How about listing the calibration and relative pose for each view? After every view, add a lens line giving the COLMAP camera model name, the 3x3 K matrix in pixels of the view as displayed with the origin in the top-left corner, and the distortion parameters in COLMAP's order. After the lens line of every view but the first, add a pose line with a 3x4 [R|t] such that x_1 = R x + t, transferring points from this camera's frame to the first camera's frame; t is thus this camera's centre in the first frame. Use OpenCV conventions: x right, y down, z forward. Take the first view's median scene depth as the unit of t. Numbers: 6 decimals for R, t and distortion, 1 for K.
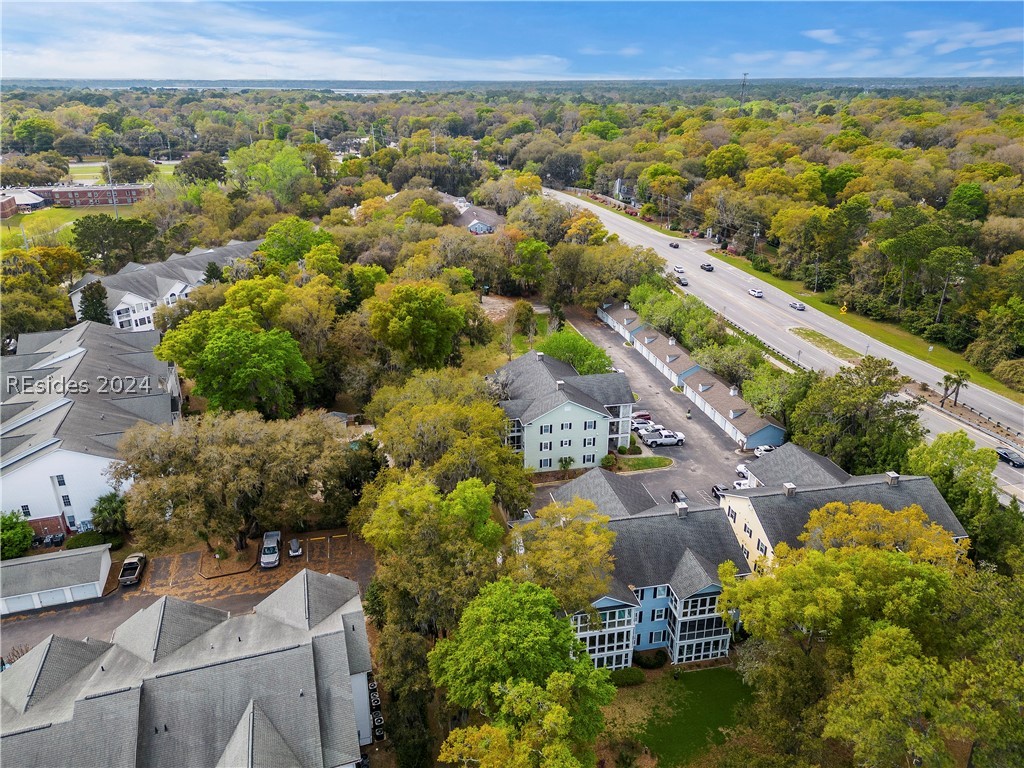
lens RADIAL K [[724.7, 0, 512.0], [0, 724.7, 384.0], [0, 0, 1]] dist [0.097732, -0.124411]
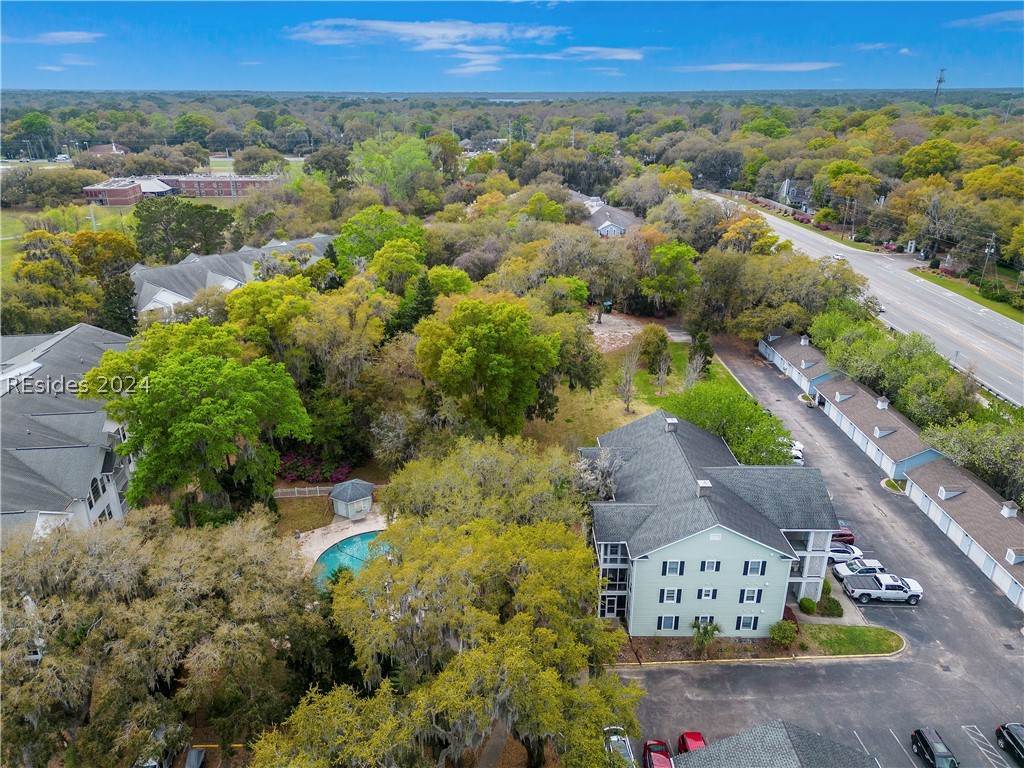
lens RADIAL K [[724.7, 0, 512.0], [0, 724.7, 384.0], [0, 0, 1]] dist [0.097732, -0.124411]
pose [[0.981216, 0.072606, -0.178726, 0.009453], [-0.074642, 0.997199, -0.004682, -0.041273], [0.177885, 0.017934, 0.983888, 0.251385]]
